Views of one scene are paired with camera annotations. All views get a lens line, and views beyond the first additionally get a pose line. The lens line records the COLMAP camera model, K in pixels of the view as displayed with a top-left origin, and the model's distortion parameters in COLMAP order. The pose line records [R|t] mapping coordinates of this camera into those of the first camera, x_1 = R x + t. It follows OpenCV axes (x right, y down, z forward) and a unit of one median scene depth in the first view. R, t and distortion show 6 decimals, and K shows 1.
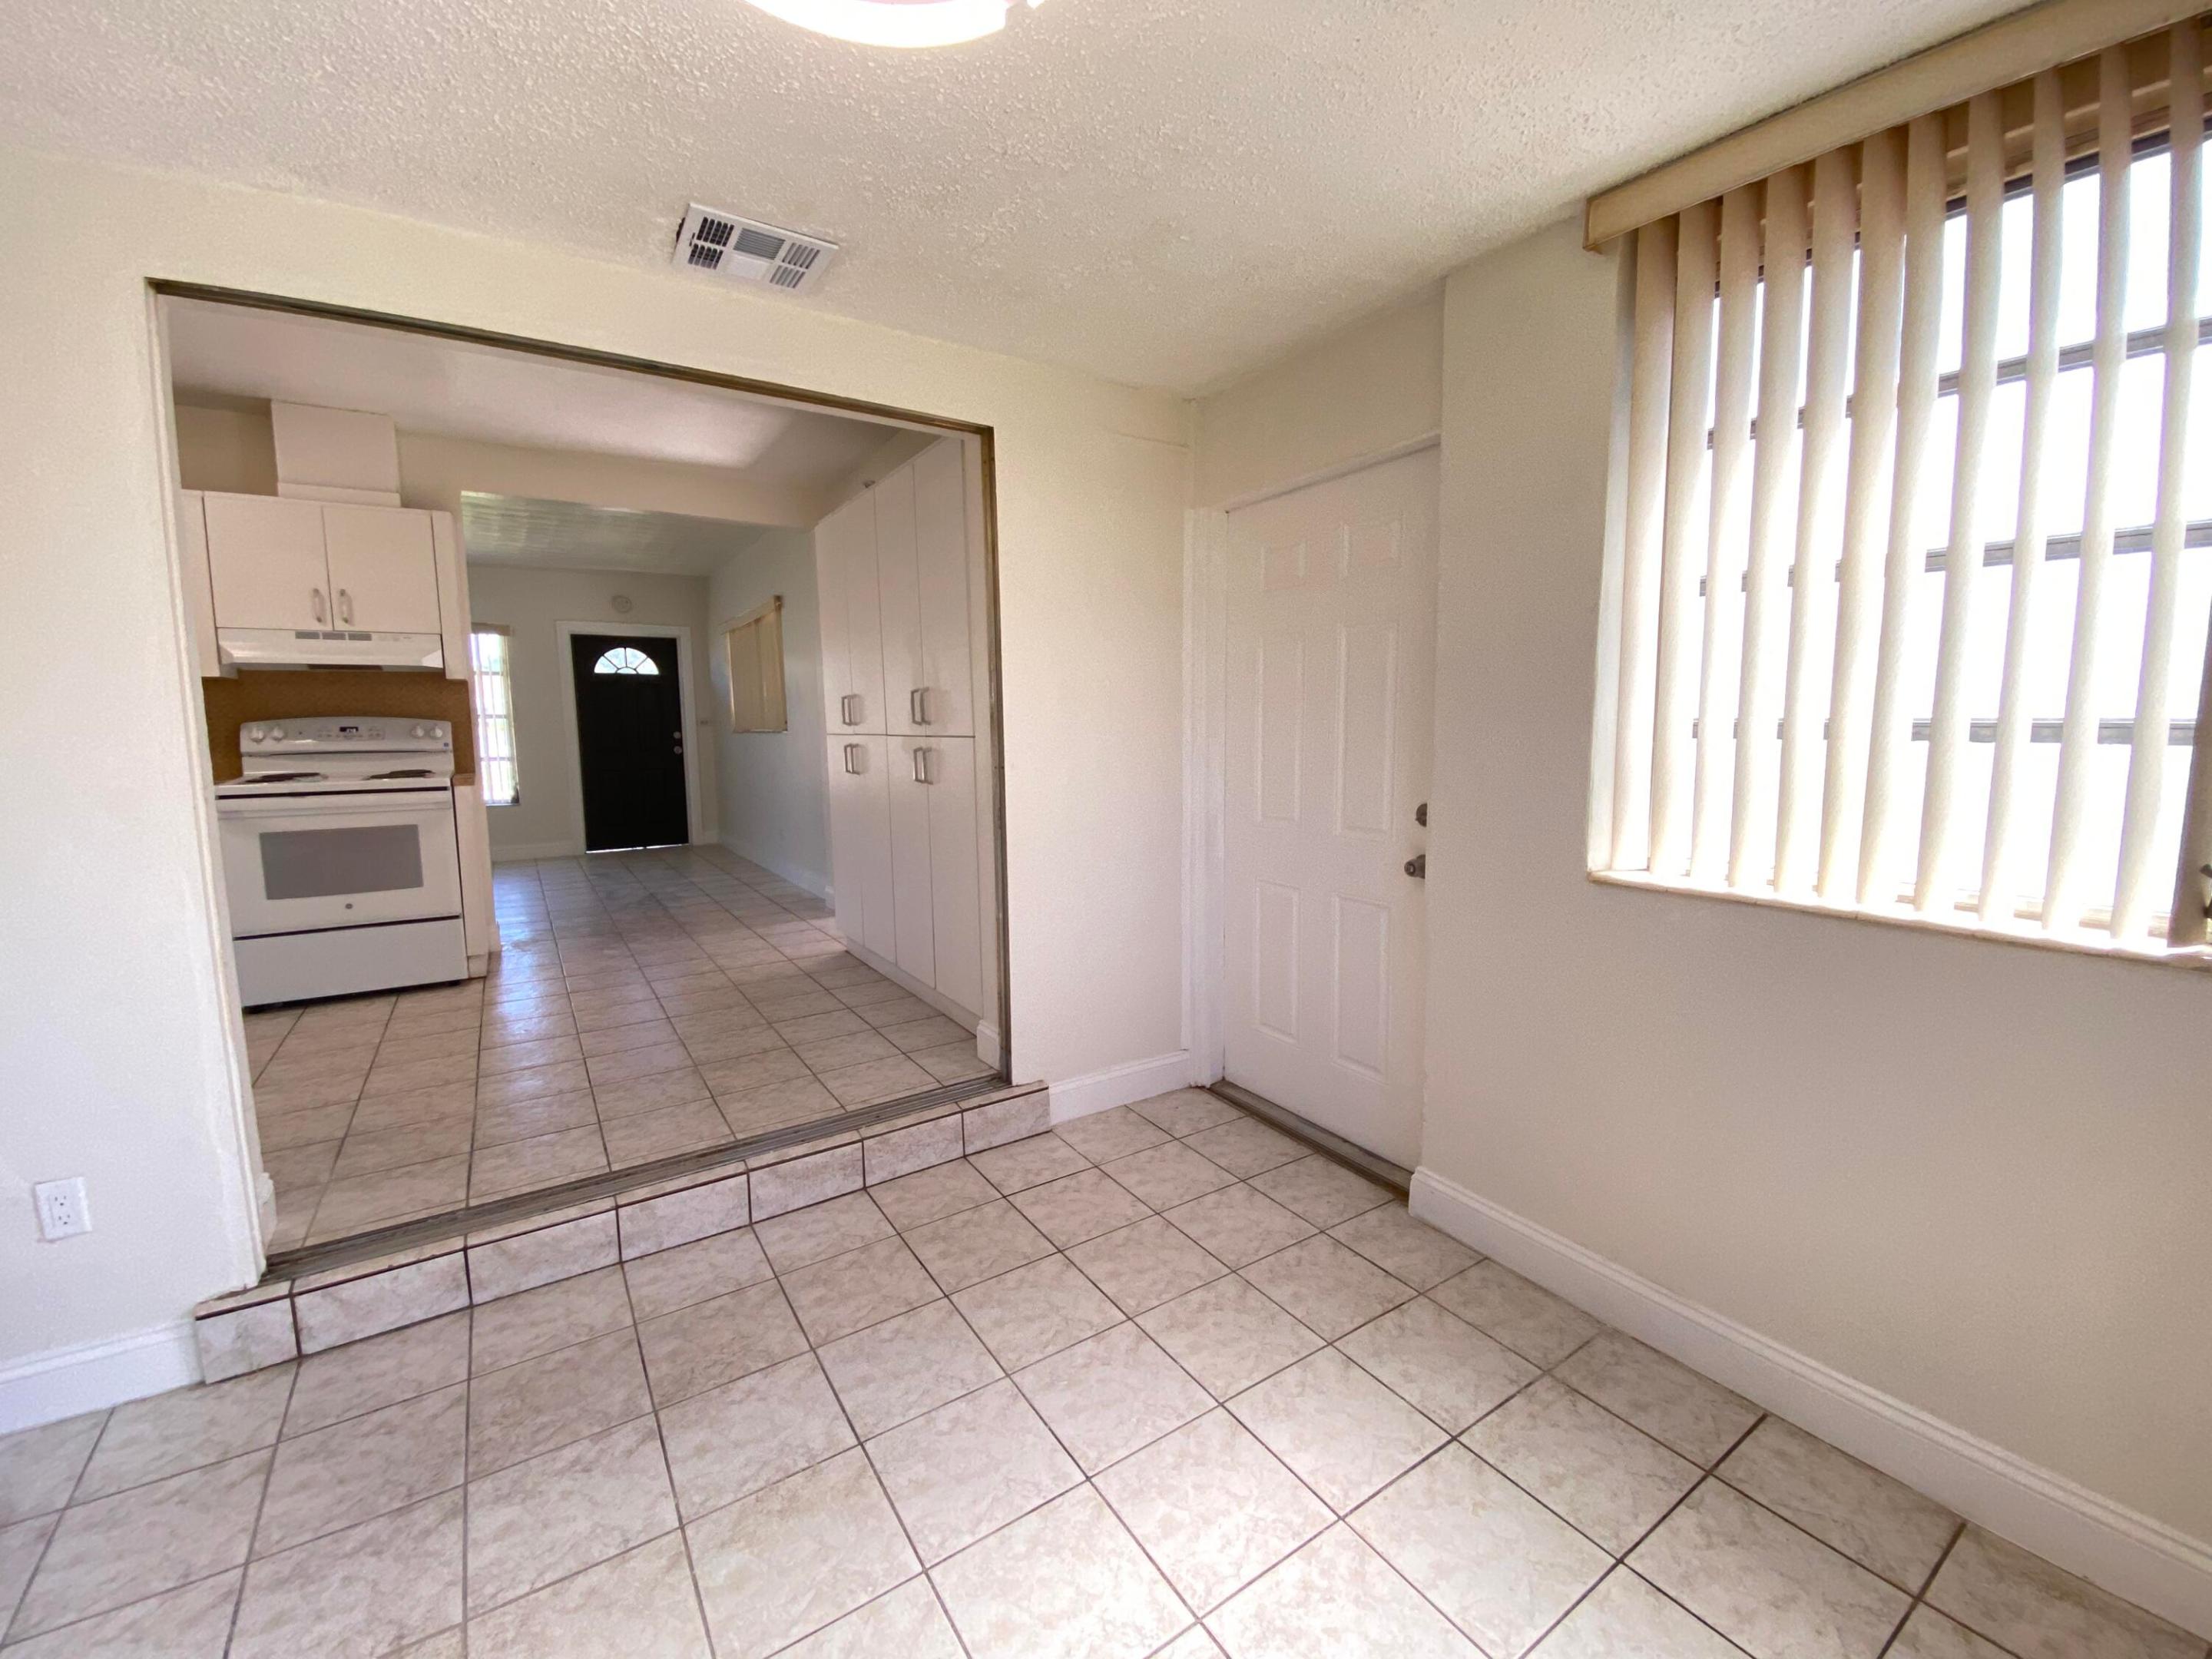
lens RADIAL K [[901.3, 0, 1112.6], [0, 901.3, 832.4], [0, 0, 1]] dist [0.015542, -0.015852]
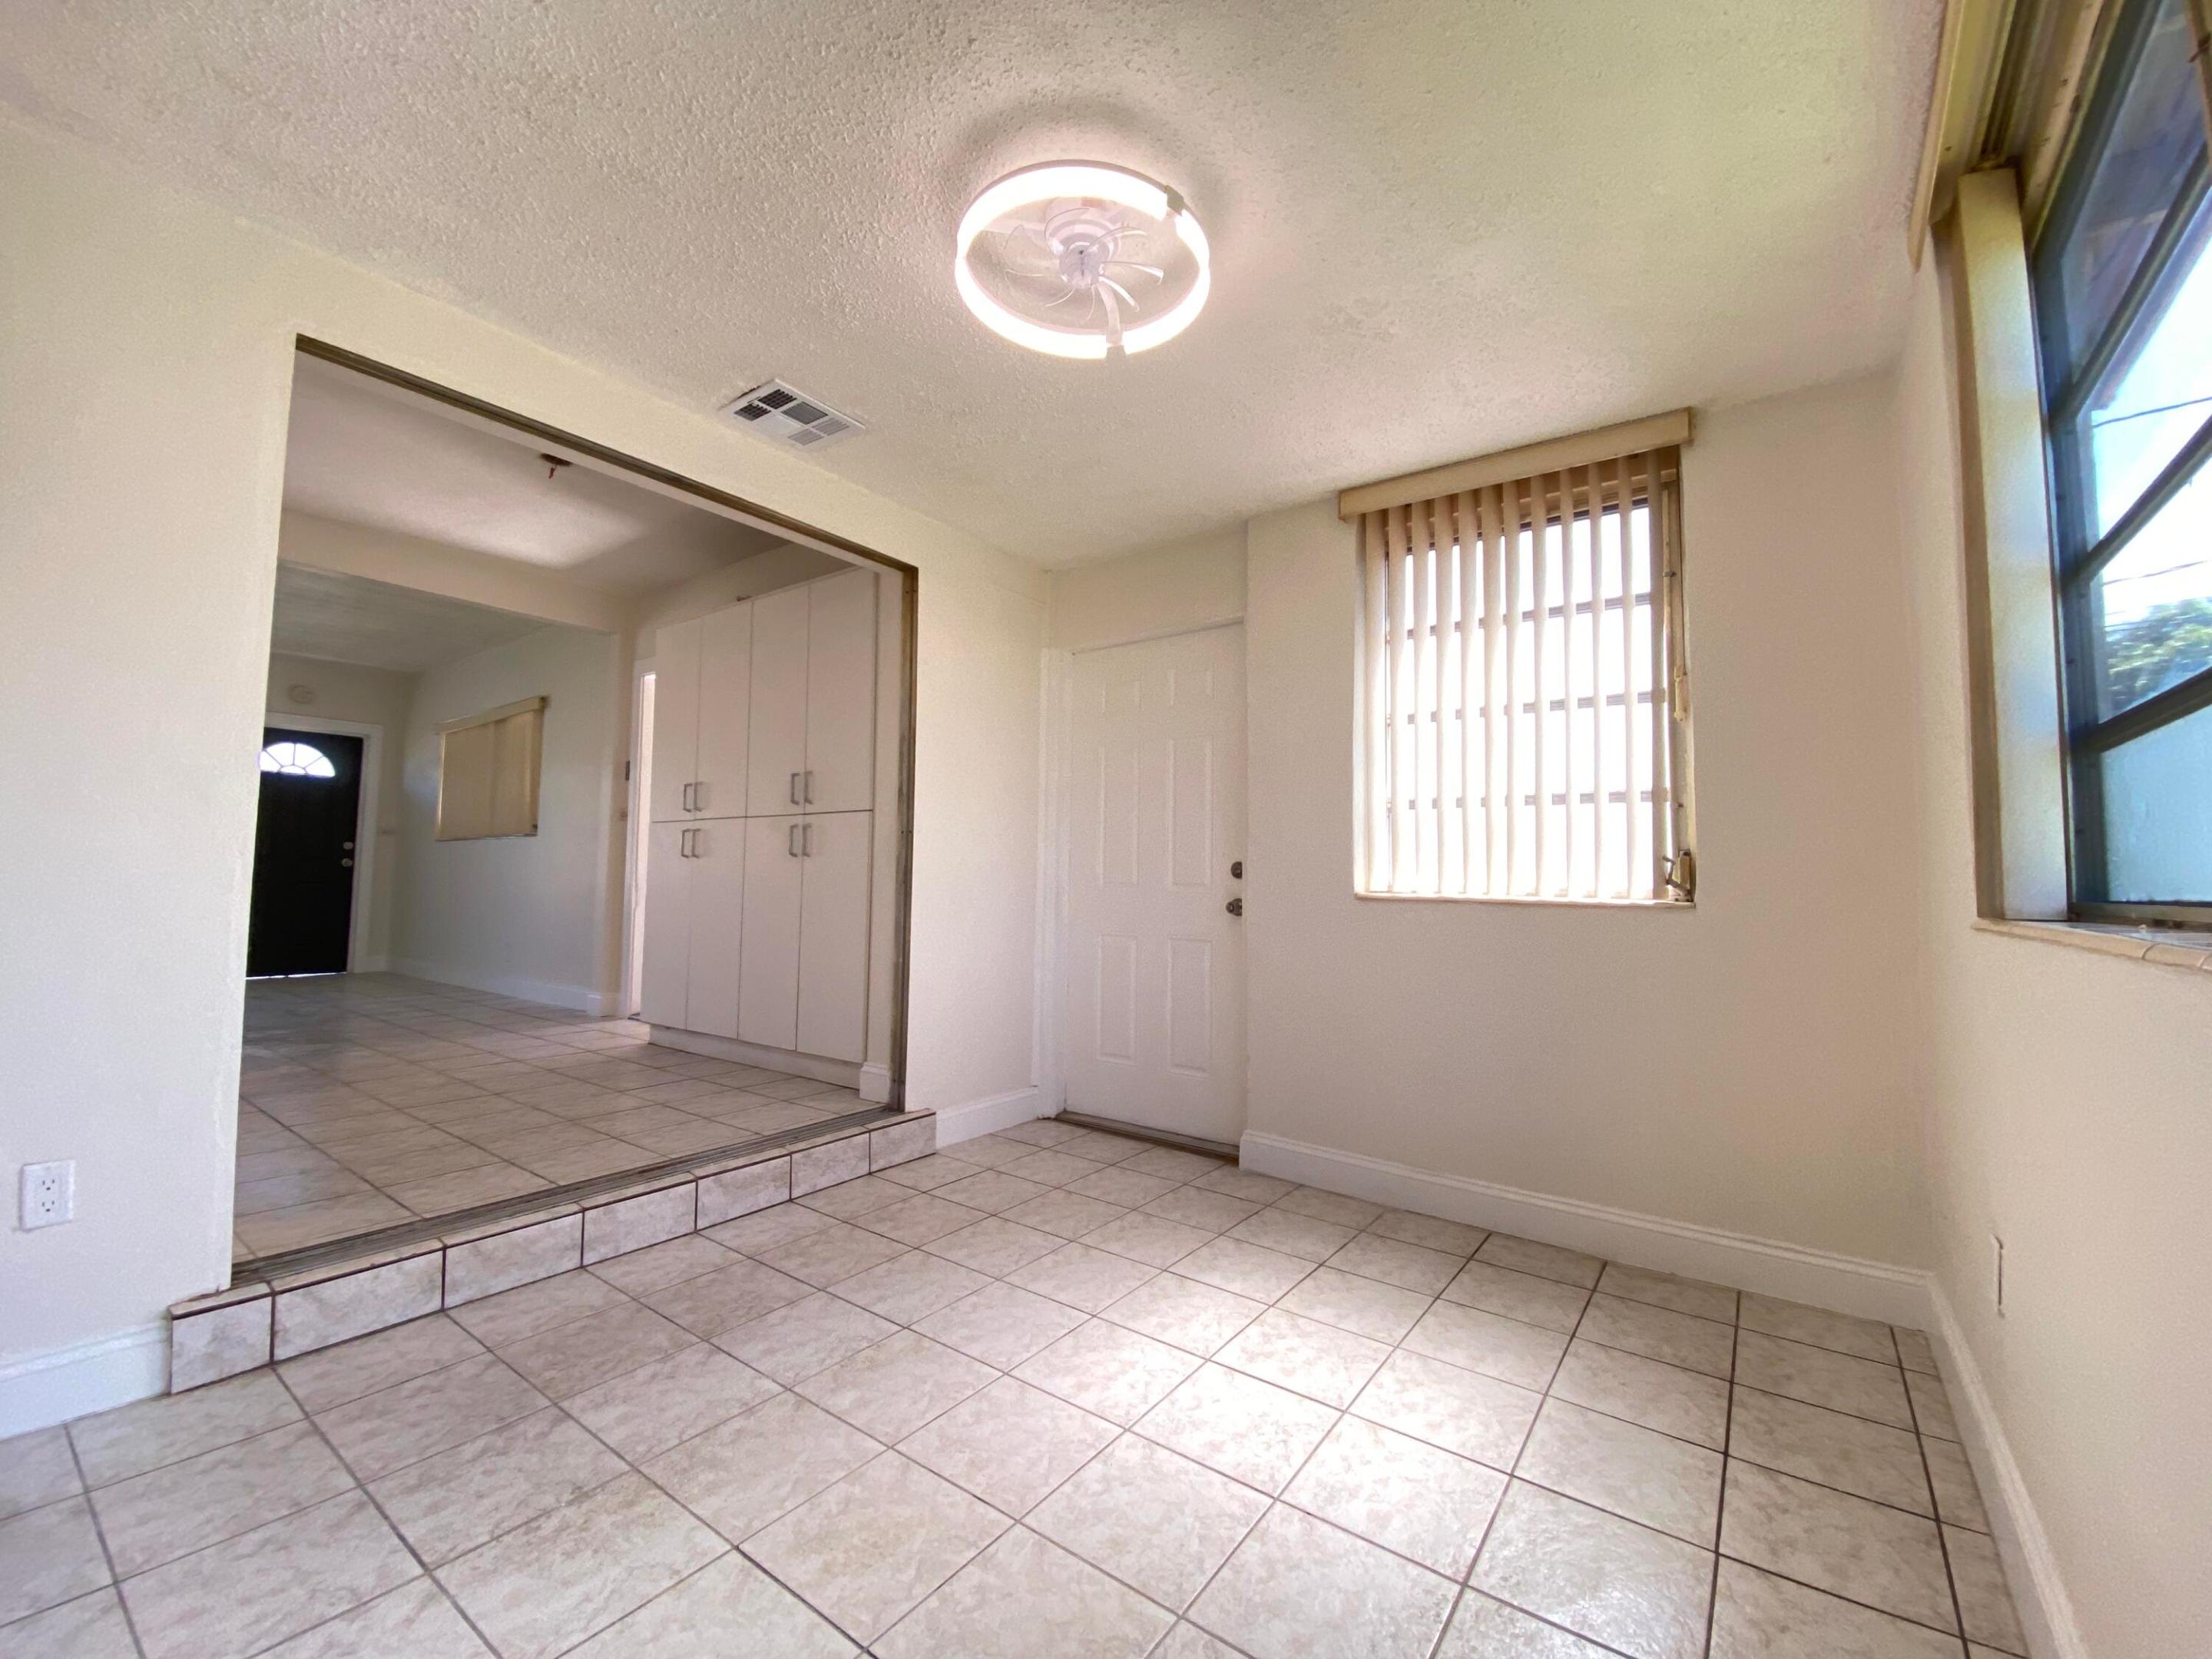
lens RADIAL K [[901.3, 0, 1108.9], [0, 901.3, 839.0], [0, 0, 1]] dist [0.015542, -0.015852]
pose [[0.938414, 0.040394, 0.343144, -0.401545], [0.018363, 0.985908, -0.166277, 0.199215], [-0.345025, 0.162337, 0.924448, -0.287091]]
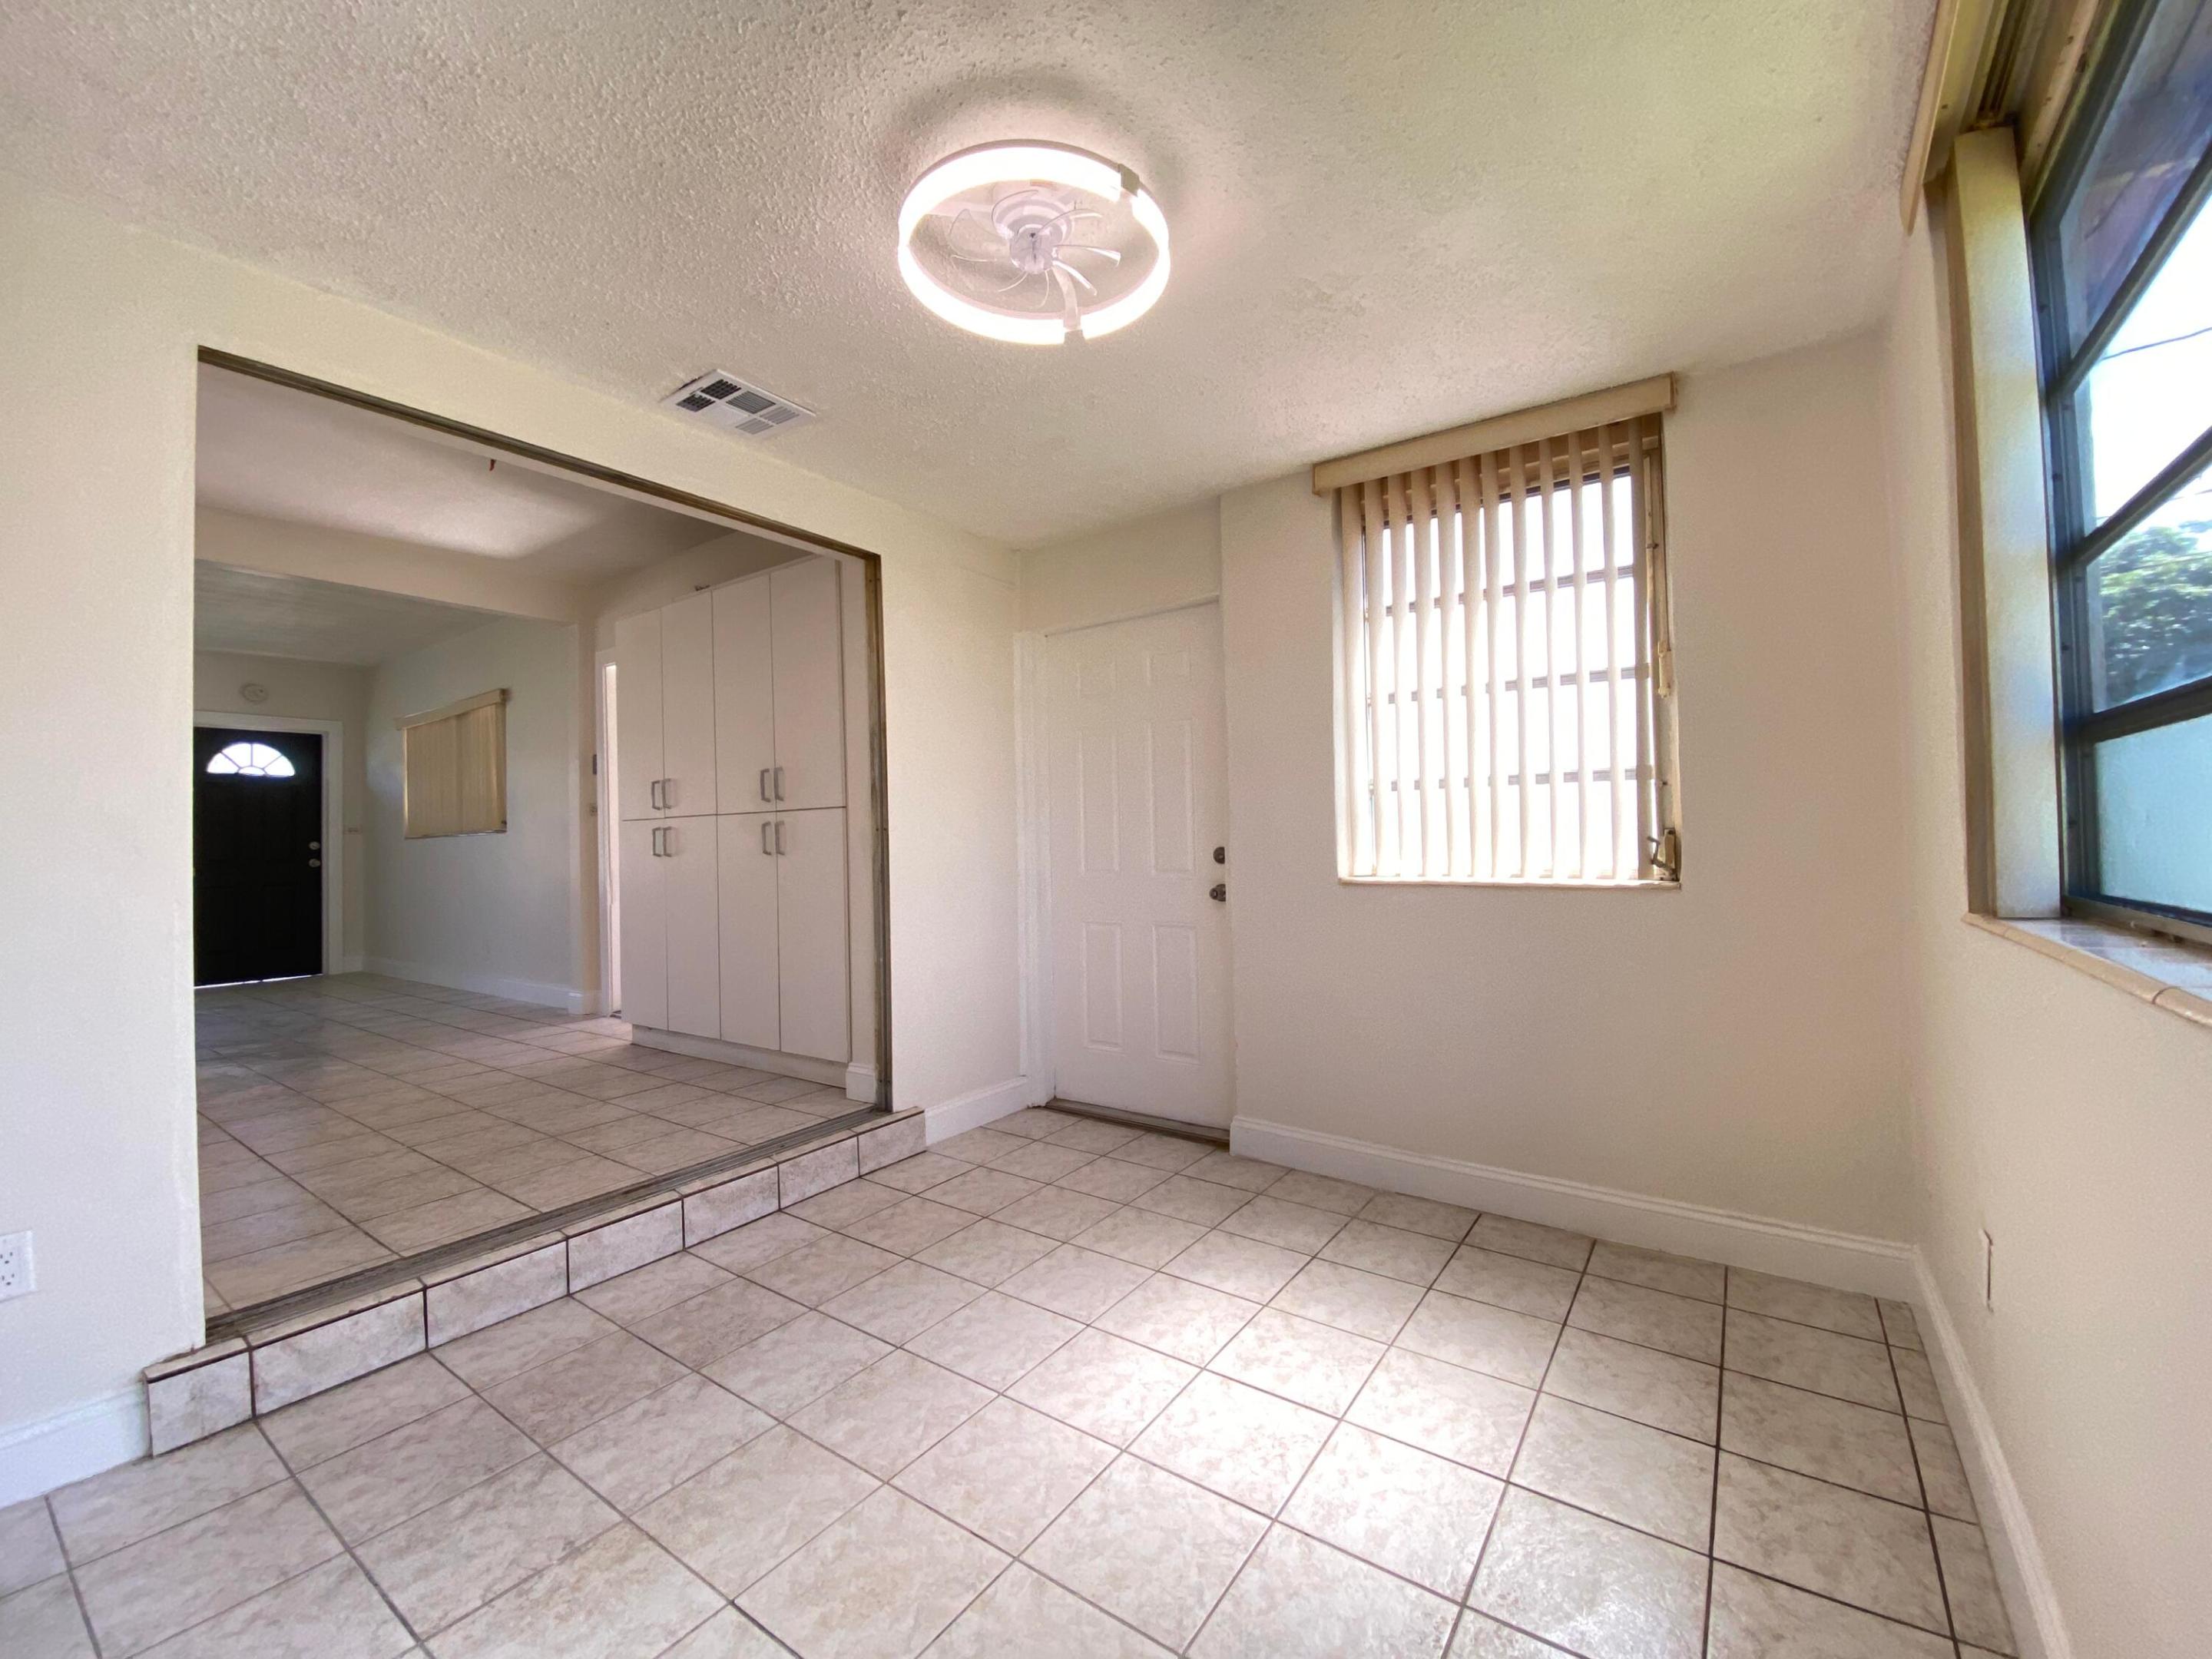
lens RADIAL K [[901.3, 0, 1108.8], [0, 901.3, 838.2], [0, 0, 1]] dist [0.015542, -0.015852]
pose [[0.933004, -0.008885, 0.359755, -0.384052], [0.055887, 0.991143, -0.120463, 0.136574], [-0.355499, 0.132498, 0.925238, -0.272204]]
